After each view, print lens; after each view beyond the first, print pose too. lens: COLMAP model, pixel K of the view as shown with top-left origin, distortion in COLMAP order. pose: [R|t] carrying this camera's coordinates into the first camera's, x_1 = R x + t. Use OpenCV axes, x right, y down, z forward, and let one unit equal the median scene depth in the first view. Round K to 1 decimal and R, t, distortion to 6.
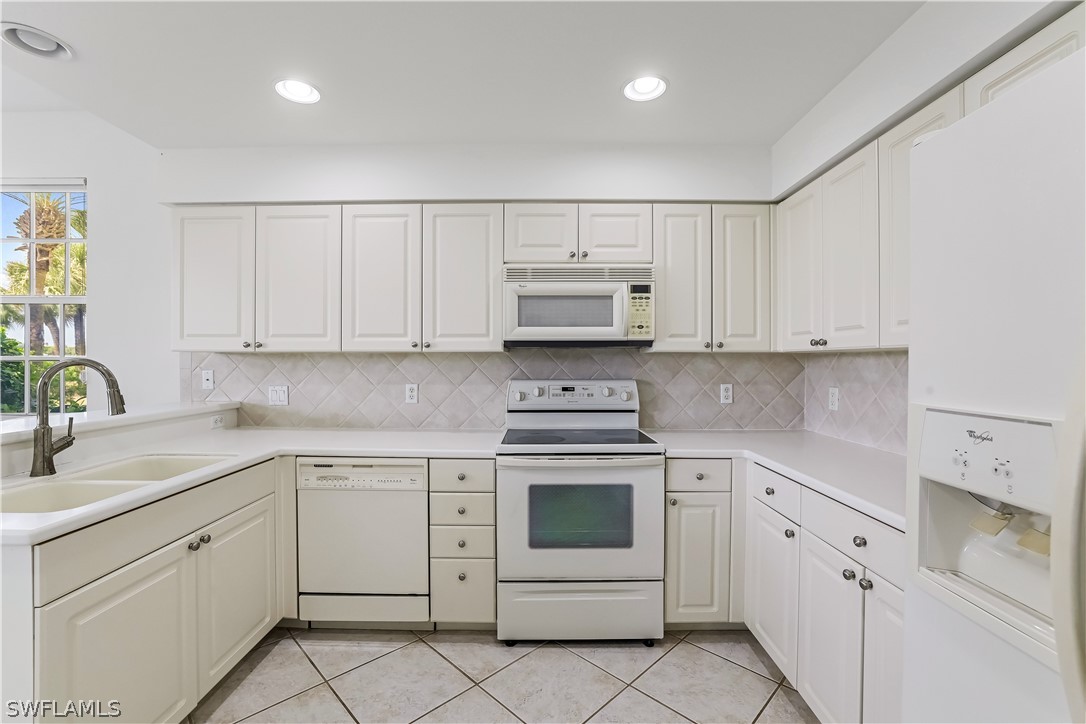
lens RADIAL K [[475.3, 0, 542.9], [0, 475.3, 359.1], [0, 0, 1]] dist [-0.043074, 0.014527]
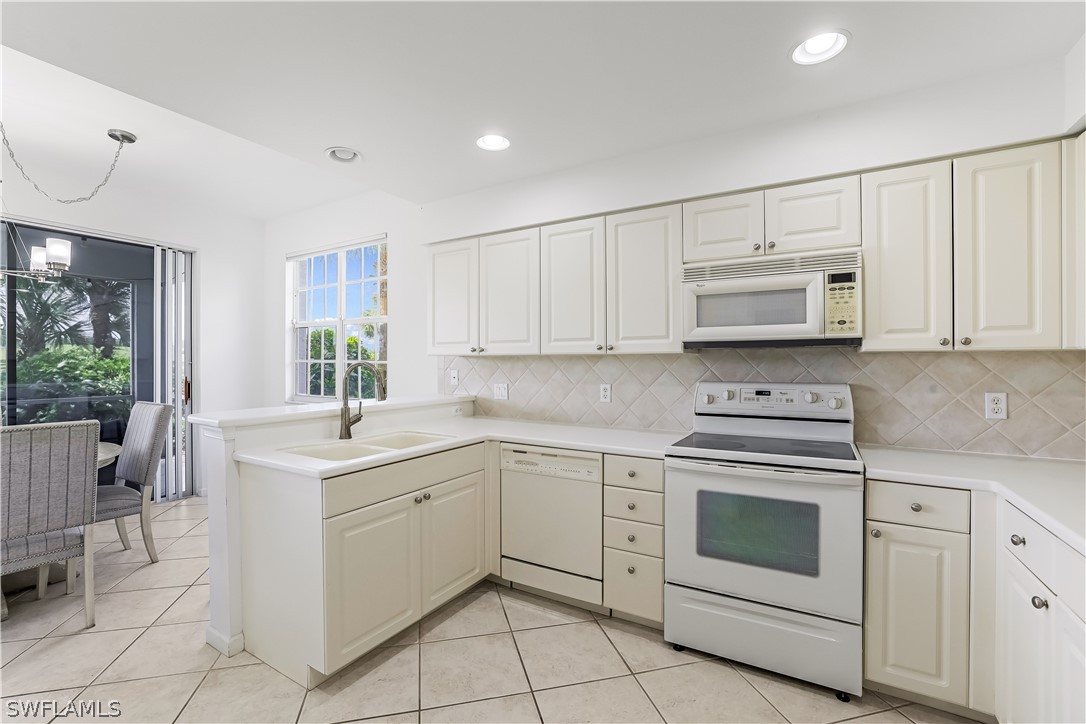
lens RADIAL K [[475.3, 0, 536.1], [0, 475.3, 358.6], [0, 0, 1]] dist [-0.043074, 0.014527]
pose [[0.857466, -0.005435, -0.514513, 0.163698], [0.003049, 0.999980, -0.005483, 0.000279], [0.514532, 0.003132, 0.857465, -0.001634]]
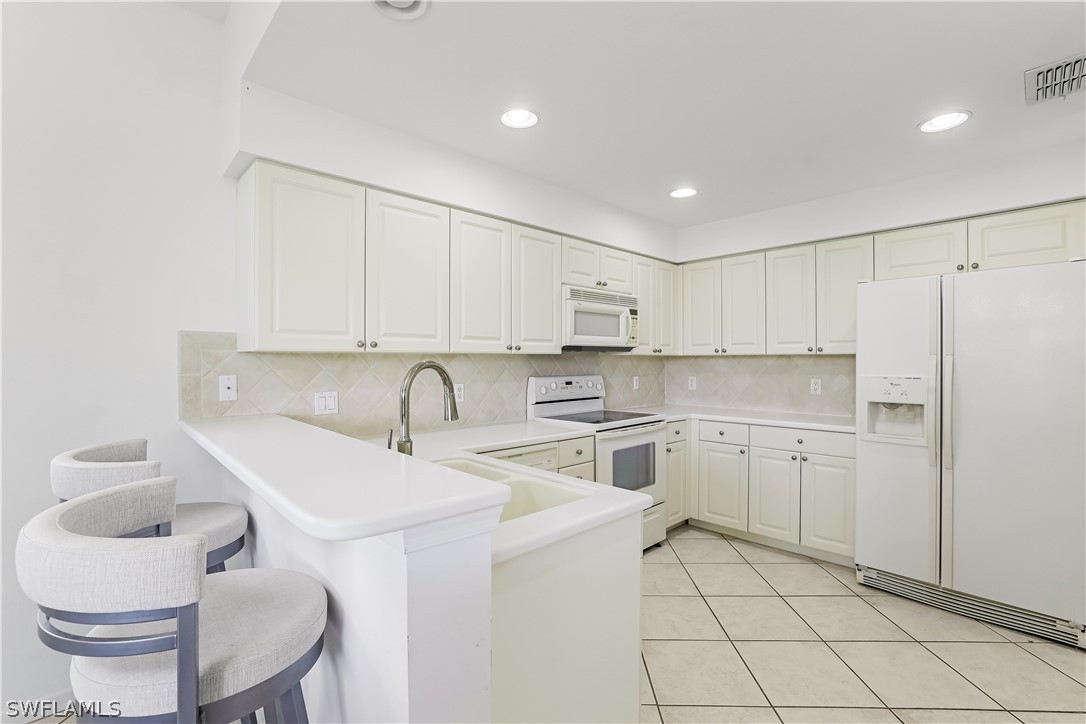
lens RADIAL K [[475.3, 0, 553.7], [0, 475.3, 359.9], [0, 0, 1]] dist [-0.043074, 0.014527]
pose [[0.719389, -0.001283, 0.694606, -0.982302], [0.000733, 0.999999, 0.001089, -0.001434], [-0.694607, -0.000274, 0.719389, 0.112202]]
